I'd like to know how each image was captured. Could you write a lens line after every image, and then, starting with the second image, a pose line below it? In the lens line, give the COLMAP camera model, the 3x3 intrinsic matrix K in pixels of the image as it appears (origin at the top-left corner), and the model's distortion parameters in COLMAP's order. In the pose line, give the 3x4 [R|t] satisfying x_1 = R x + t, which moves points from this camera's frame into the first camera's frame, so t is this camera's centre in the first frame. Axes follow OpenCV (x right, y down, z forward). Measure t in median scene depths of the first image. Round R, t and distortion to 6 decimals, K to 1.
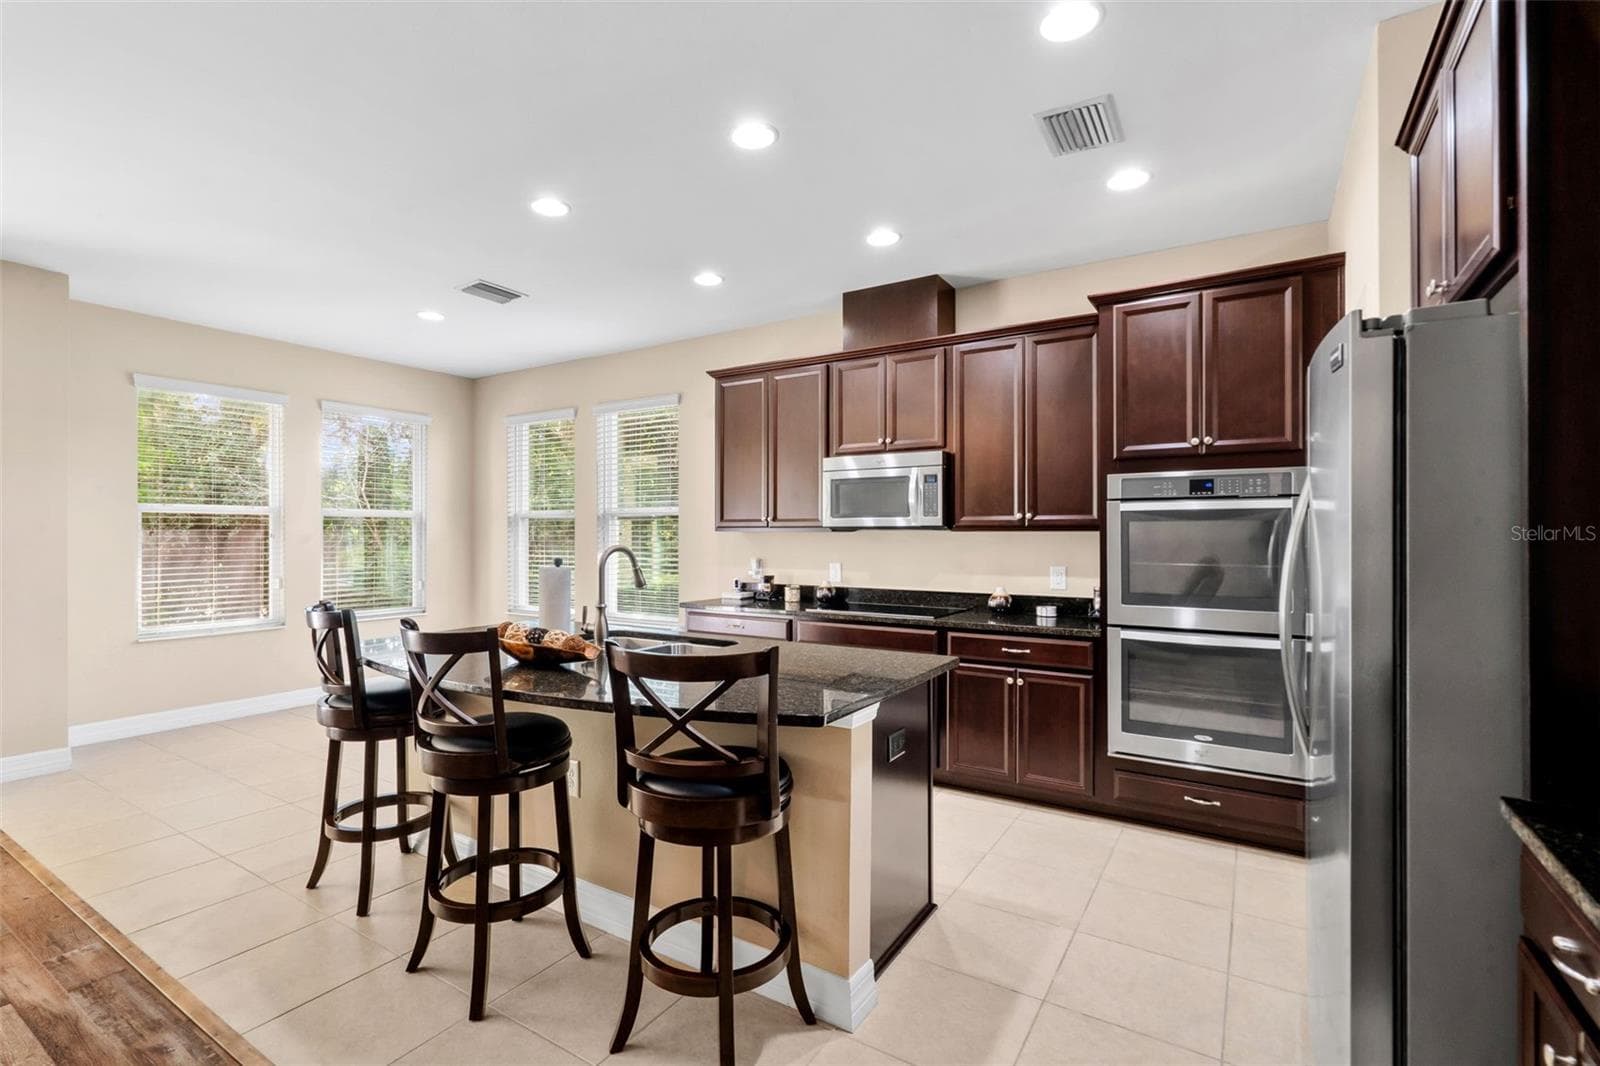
lens RADIAL K [[743.3, 0, 800.0], [0, 743.3, 533.0], [0, 0, 1]] dist [-0.002026, -0.000366]
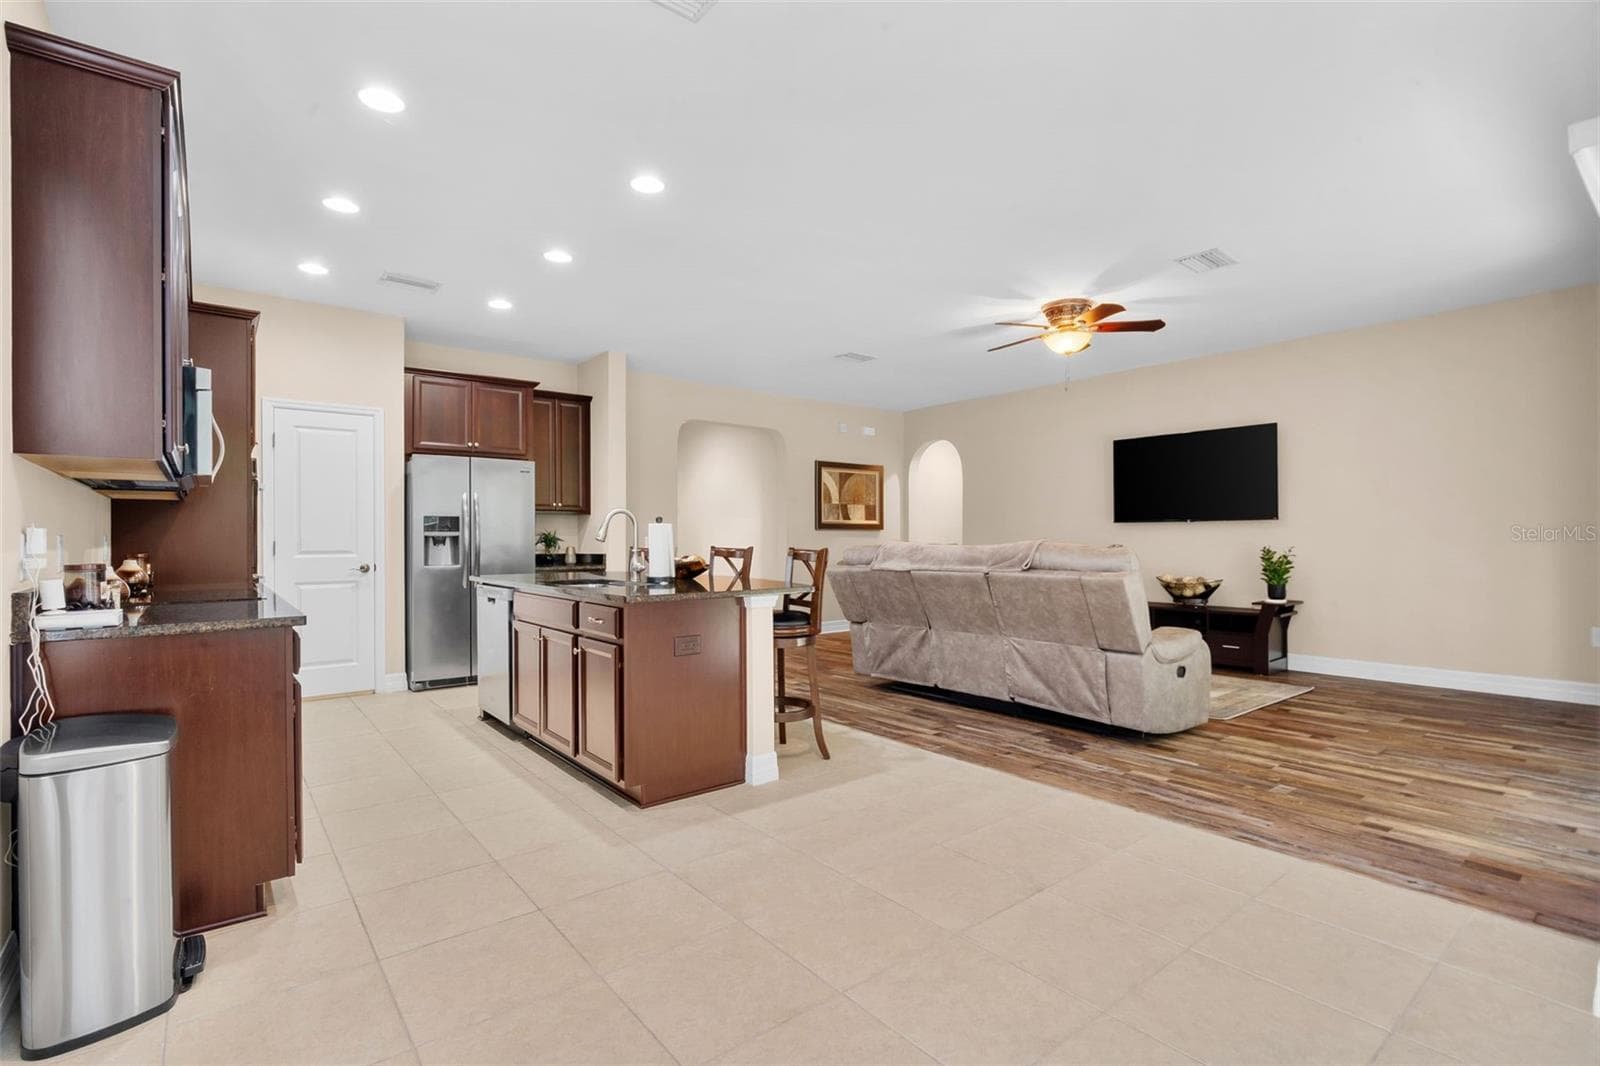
lens RADIAL K [[743.3, 0, 800.0], [0, 743.3, 533.0], [0, 0, 1]] dist [-0.002026, -0.000366]
pose [[-0.946628, 0.008568, 0.322214, -0.714395], [0.004362, 0.999896, -0.013775, 0.057657], [-0.322299, -0.011634, -0.946566, 1.569366]]
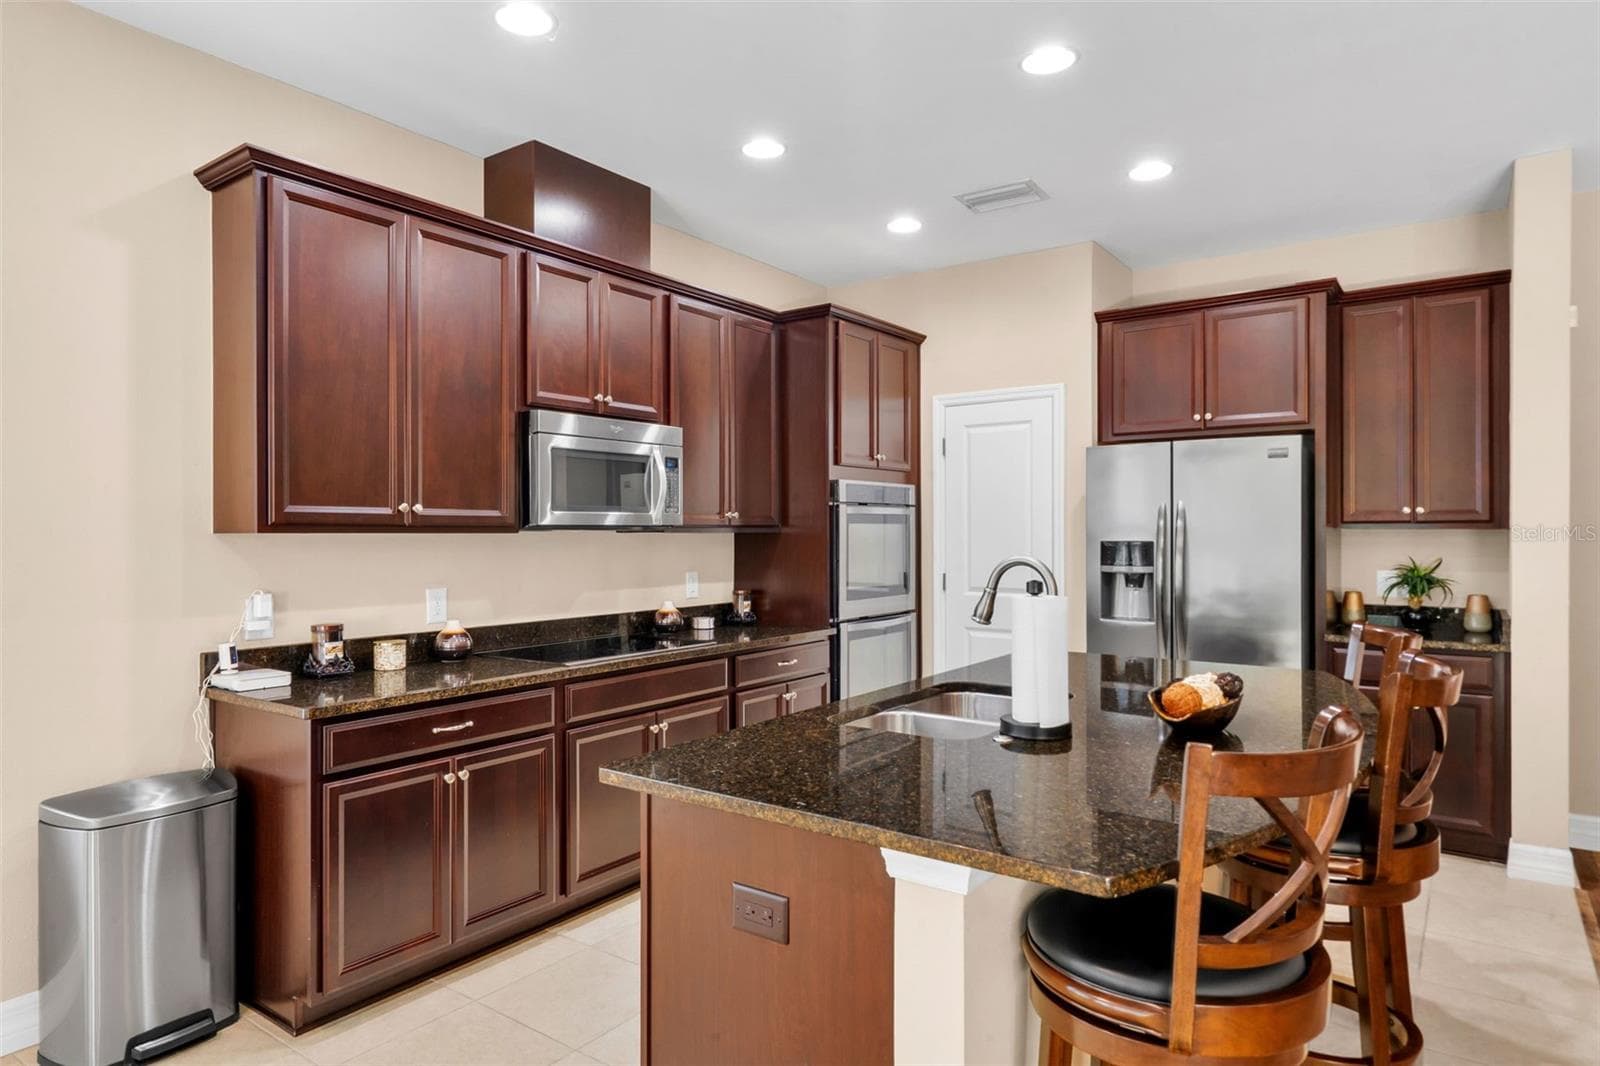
lens RADIAL K [[925.6, 0, 796.6], [0, 925.6, 526.7], [0, 0, 1]] dist [0.030669, -0.000105]
pose [[0.067578, 0.002839, 0.997710, -0.748378], [-0.002619, 0.999993, -0.002668, -0.006021], [-0.997711, -0.002433, 0.067585, 0.805244]]
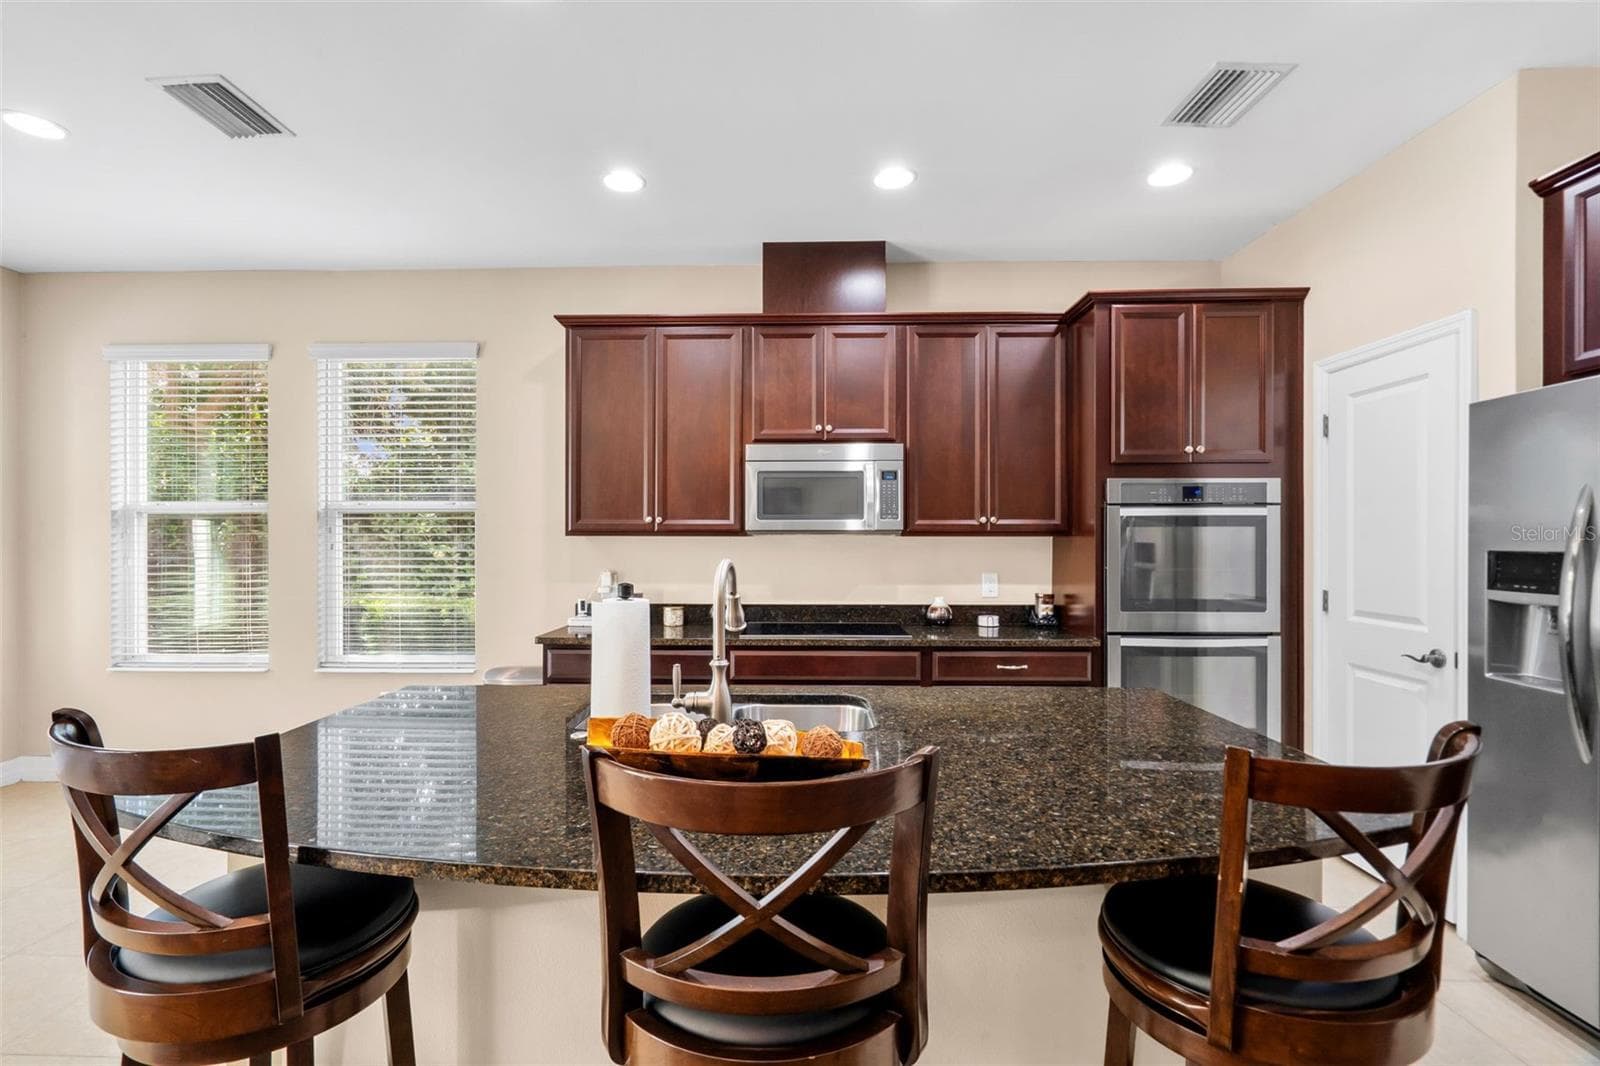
lens RADIAL K [[719.9, 0, 798.9], [0, 719.9, 537.9], [0, 0, 1]] dist [-0.002650, -0.000450]
pose [[0.856592, -0.000493, 0.515994, -0.344672], [-0.000762, 0.999997, 0.002219, -0.002137], [-0.515993, -0.002294, 0.856590, 0.334197]]
